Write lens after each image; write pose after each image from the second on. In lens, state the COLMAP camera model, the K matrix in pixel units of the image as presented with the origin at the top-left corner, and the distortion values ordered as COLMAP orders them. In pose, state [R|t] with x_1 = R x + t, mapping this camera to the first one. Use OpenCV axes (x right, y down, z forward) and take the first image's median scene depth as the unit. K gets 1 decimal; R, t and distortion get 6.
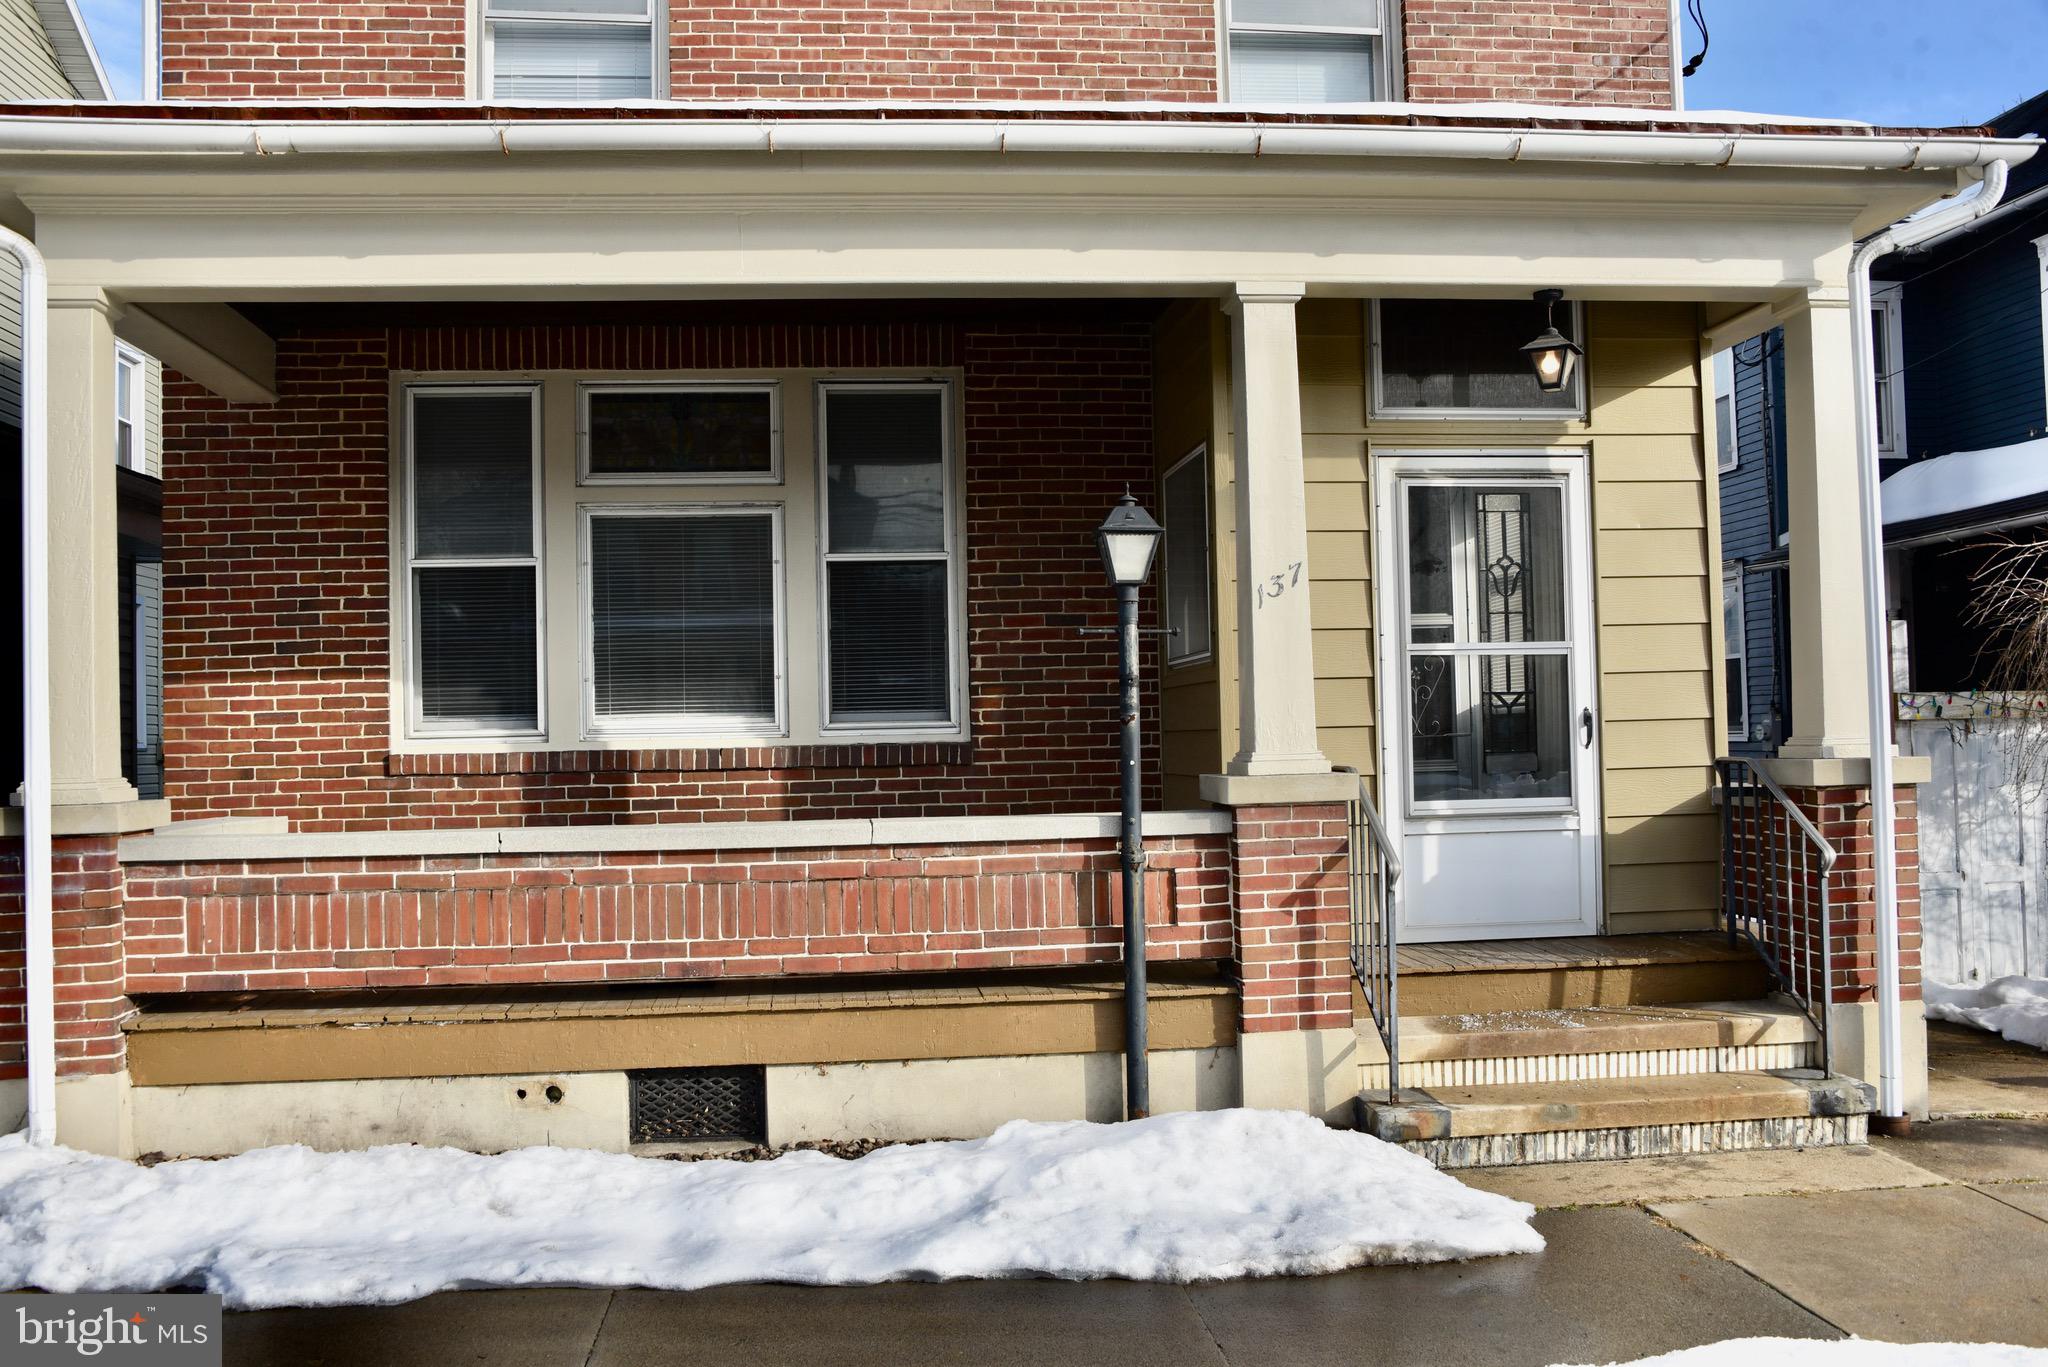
lens RADIAL K [[1857.6, 0, 1029.6], [0, 1857.6, 695.0], [0, 0, 1]] dist [-0.085770, 0.063737]
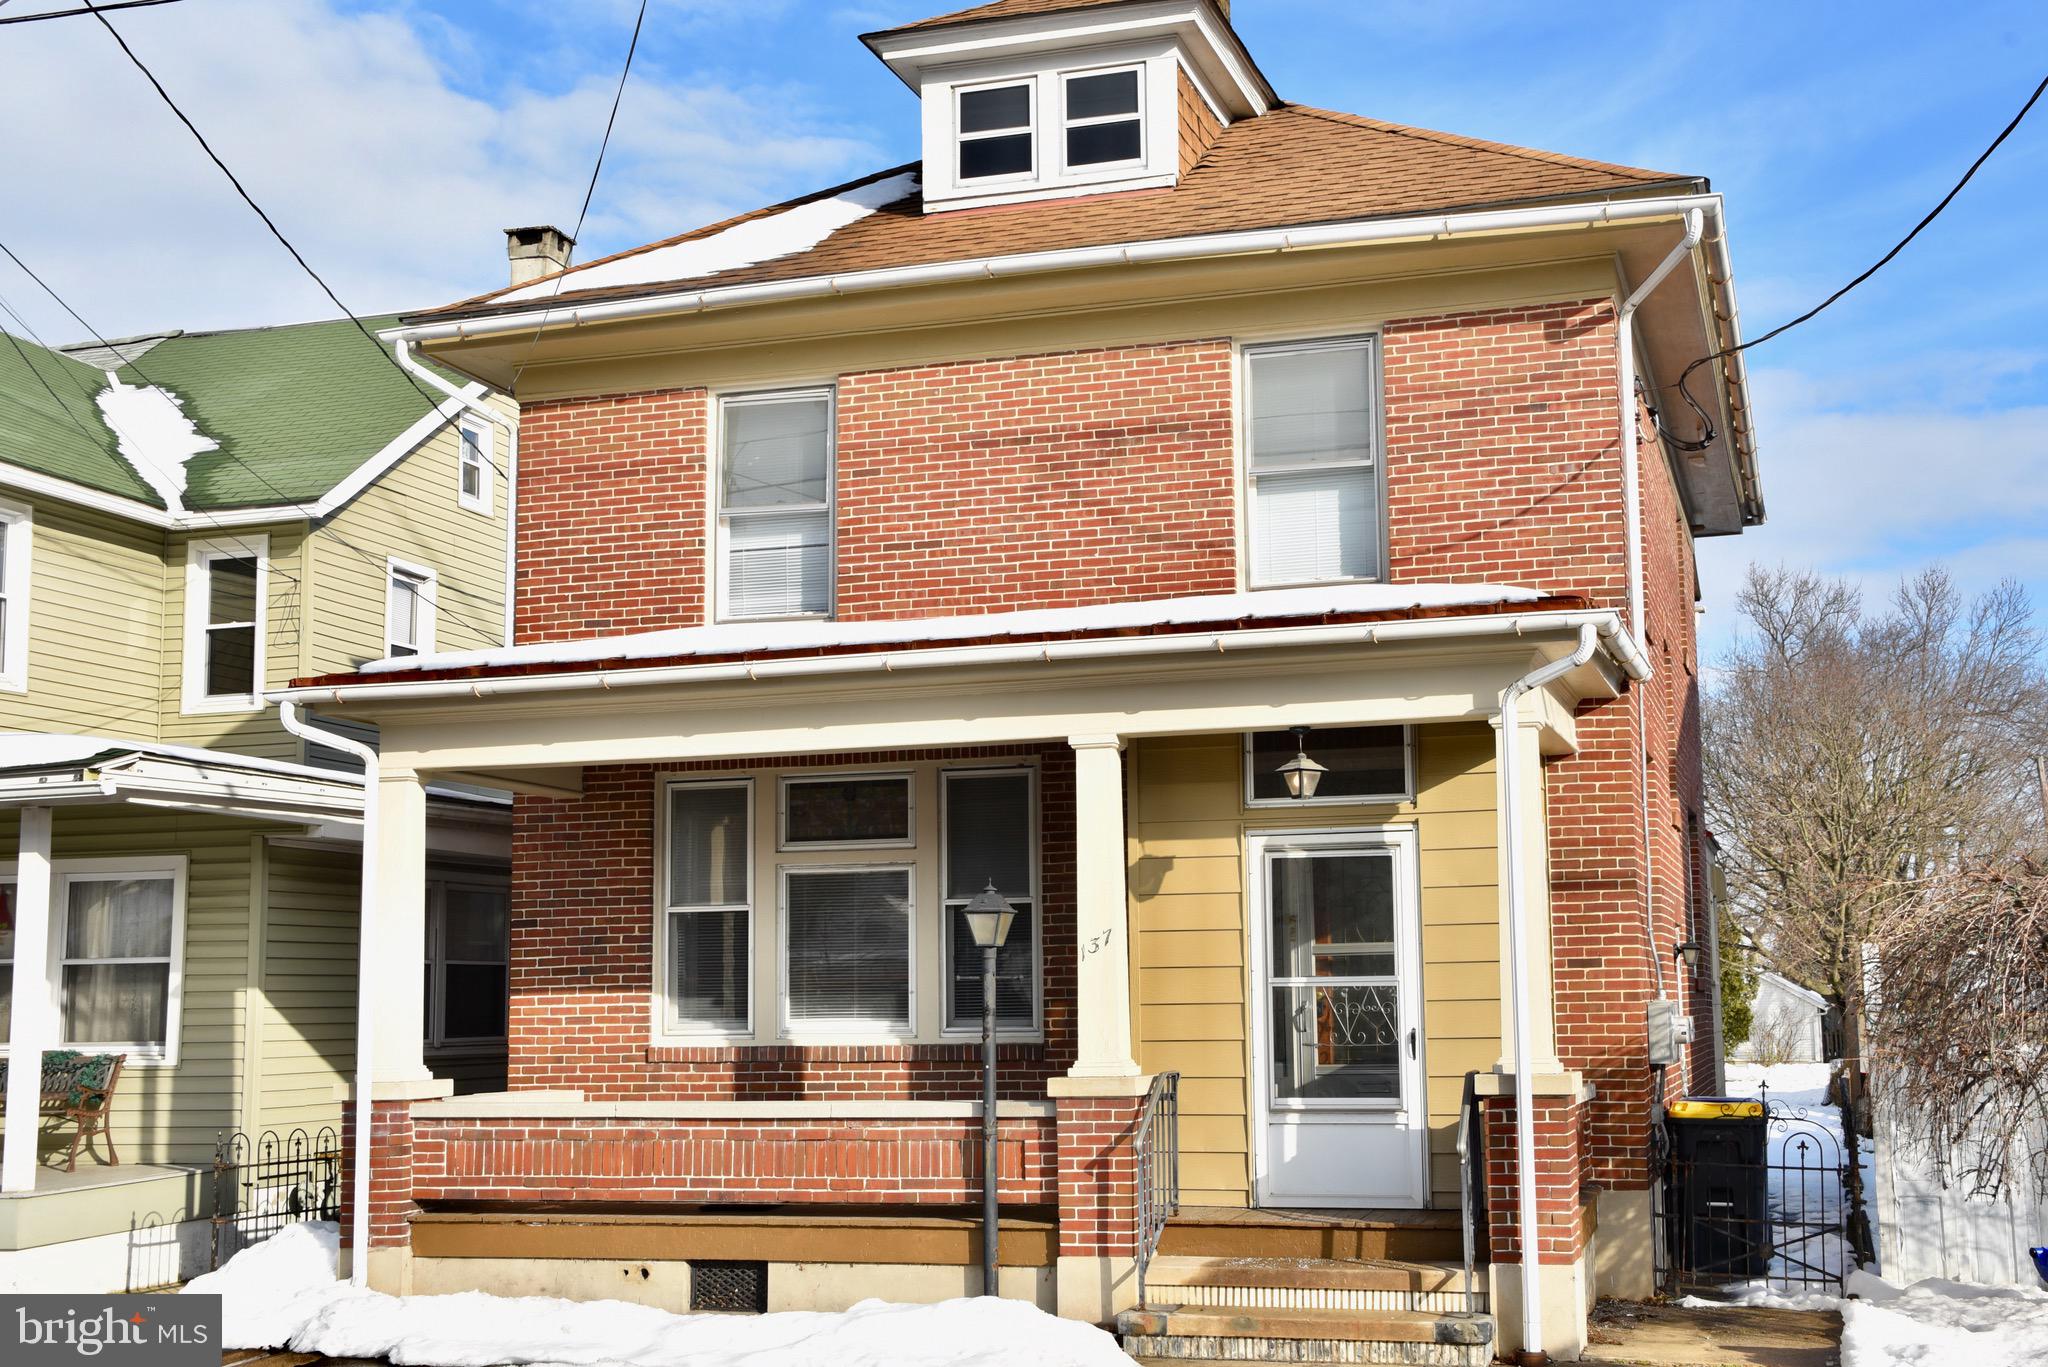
lens RADIAL K [[2521.6, 0, 1022.3], [0, 2521.6, 691.7], [0, 0, 1]] dist [0.039360, 0.000000]
pose [[0.913061, -0.040791, -0.405778, 0.714409], [0.003272, 0.995686, -0.092730, -0.058885], [0.407810, 0.083340, 0.909255, -0.669221]]
